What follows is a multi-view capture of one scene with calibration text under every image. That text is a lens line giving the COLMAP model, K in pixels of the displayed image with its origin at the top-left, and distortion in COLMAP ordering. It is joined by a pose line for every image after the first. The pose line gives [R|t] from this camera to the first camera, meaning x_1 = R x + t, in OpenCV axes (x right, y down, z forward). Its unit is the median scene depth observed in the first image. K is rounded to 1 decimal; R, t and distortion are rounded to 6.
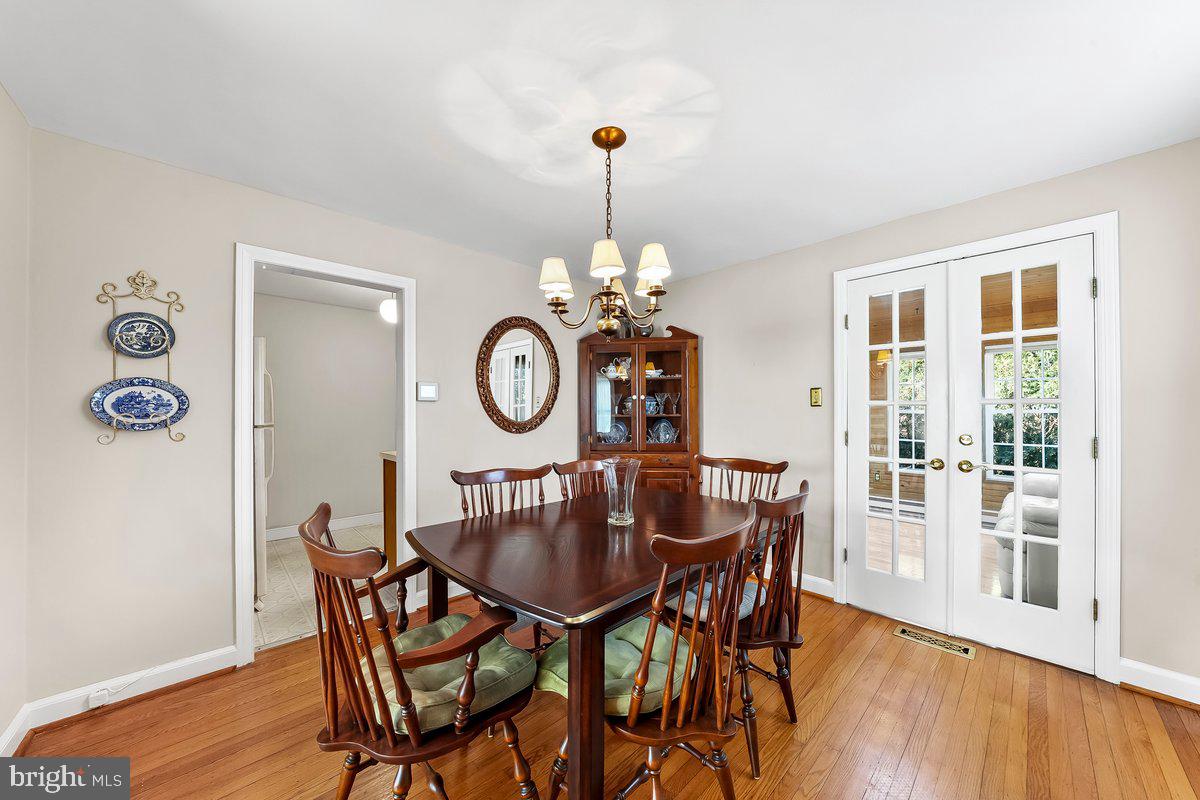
lens RADIAL K [[422.3, 0, 592.4], [0, 422.3, 405.8], [0, 0, 1]] dist [-0.010979, -0.000047]
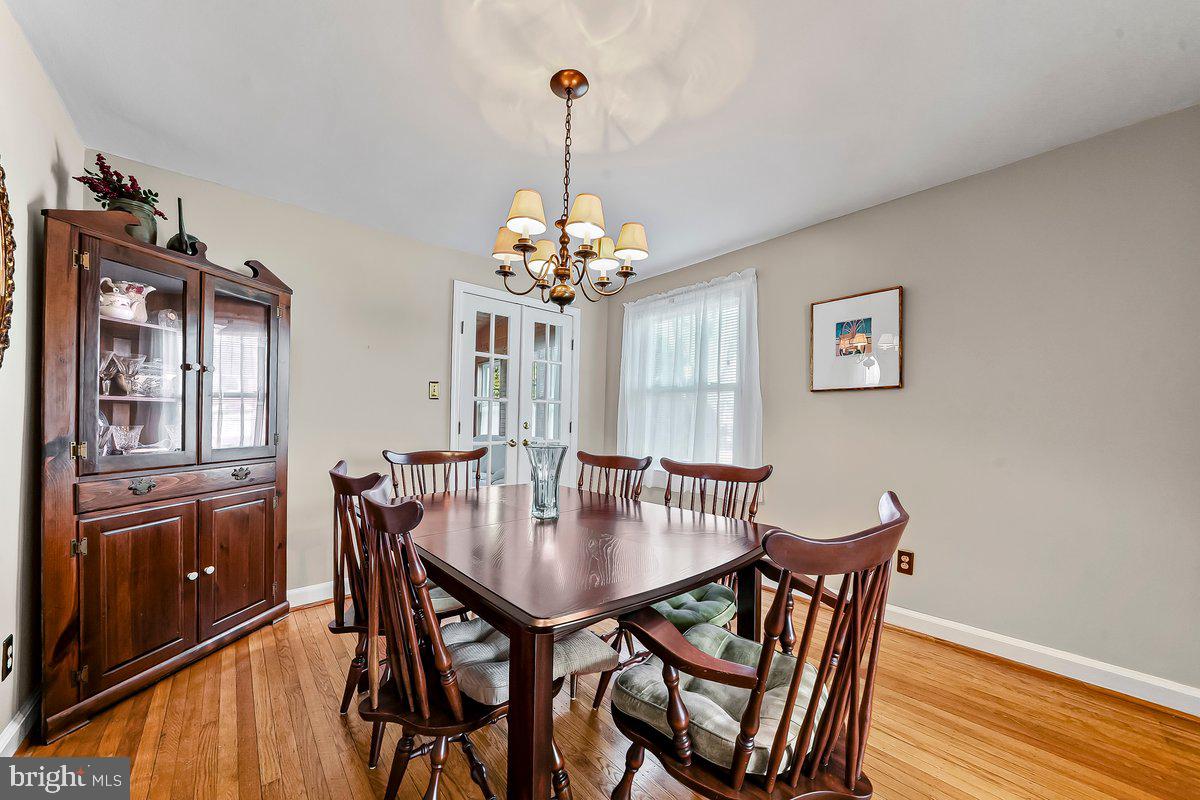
lens RADIAL K [[422.3, 0, 592.4], [0, 422.3, 405.8], [0, 0, 1]] dist [-0.010979, -0.000047]
pose [[0.053781, 0.017435, 0.998401, -0.522291], [-0.041877, 0.999007, -0.015190, 0.018949], [-0.997674, -0.040994, 0.054458, 0.571072]]
